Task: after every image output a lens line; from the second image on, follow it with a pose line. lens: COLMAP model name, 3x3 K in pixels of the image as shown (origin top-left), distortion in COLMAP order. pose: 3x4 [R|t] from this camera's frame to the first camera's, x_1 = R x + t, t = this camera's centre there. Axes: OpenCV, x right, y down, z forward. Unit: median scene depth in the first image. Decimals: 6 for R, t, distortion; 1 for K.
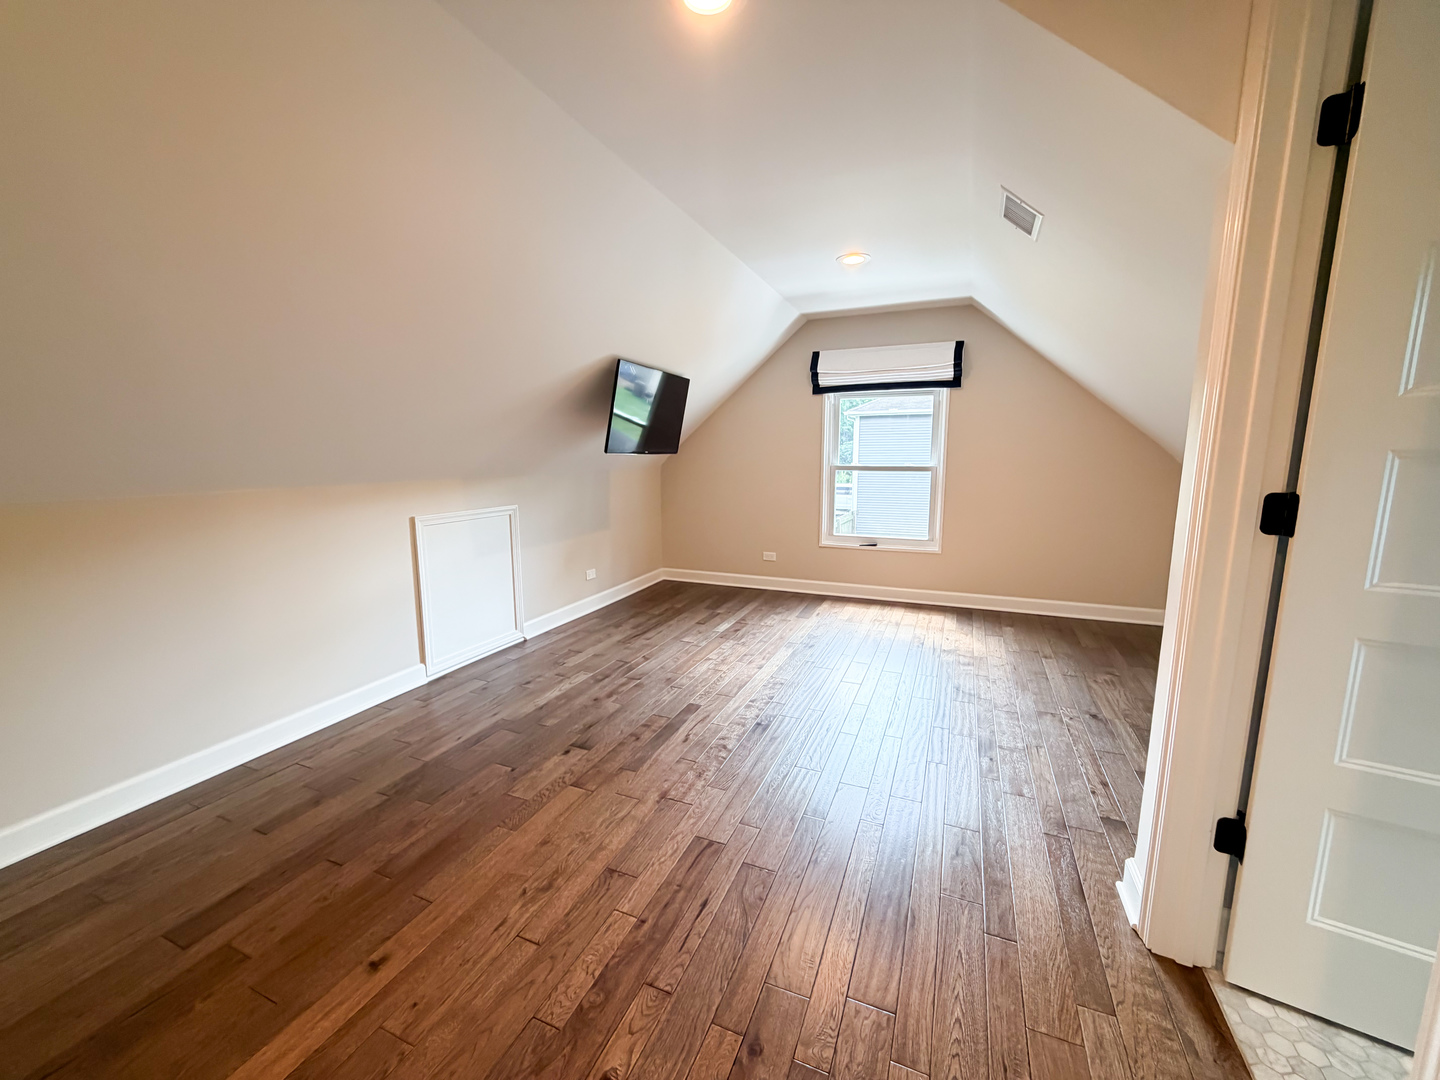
lens RADIAL K [[573.1, 0, 719.1], [0, 573.1, 540.3], [0, 0, 1]] dist [-0.000113, 0.000175]
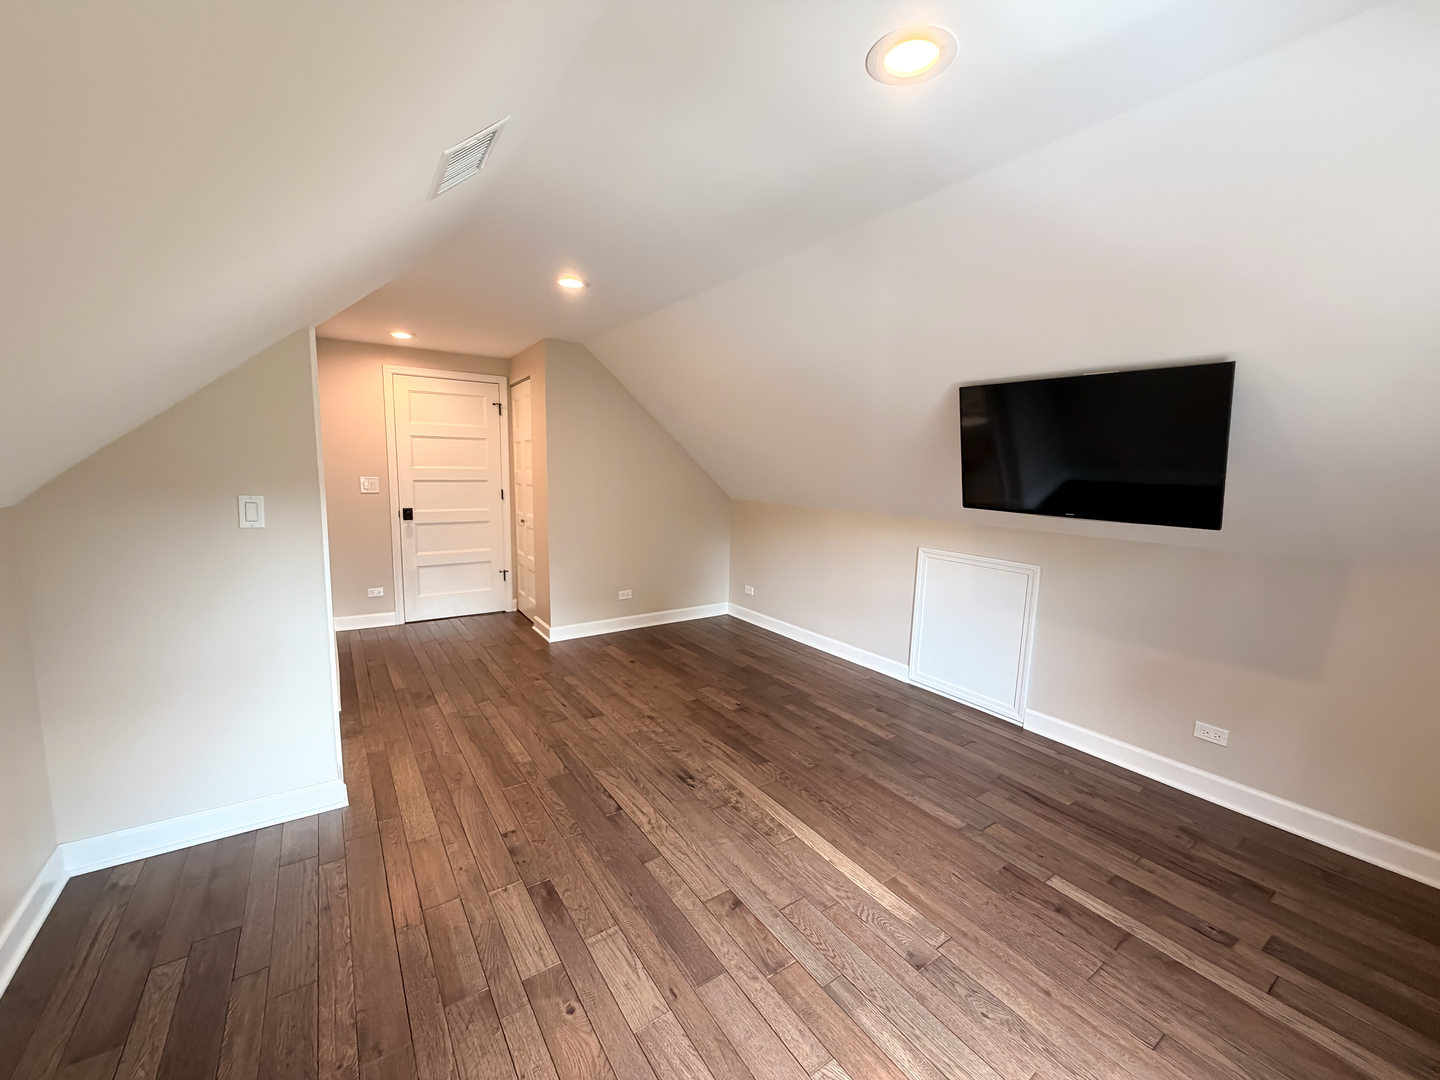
lens RADIAL K [[573.1, 0, 719.1], [0, 573.1, 540.3], [0, 0, 1]] dist [-0.000113, 0.000175]
pose [[-0.534776, 0.098179, -0.839271, 0.770305], [-0.154344, 0.965168, 0.211253, -0.264693], [0.830778, 0.242509, -0.500996, 1.339517]]
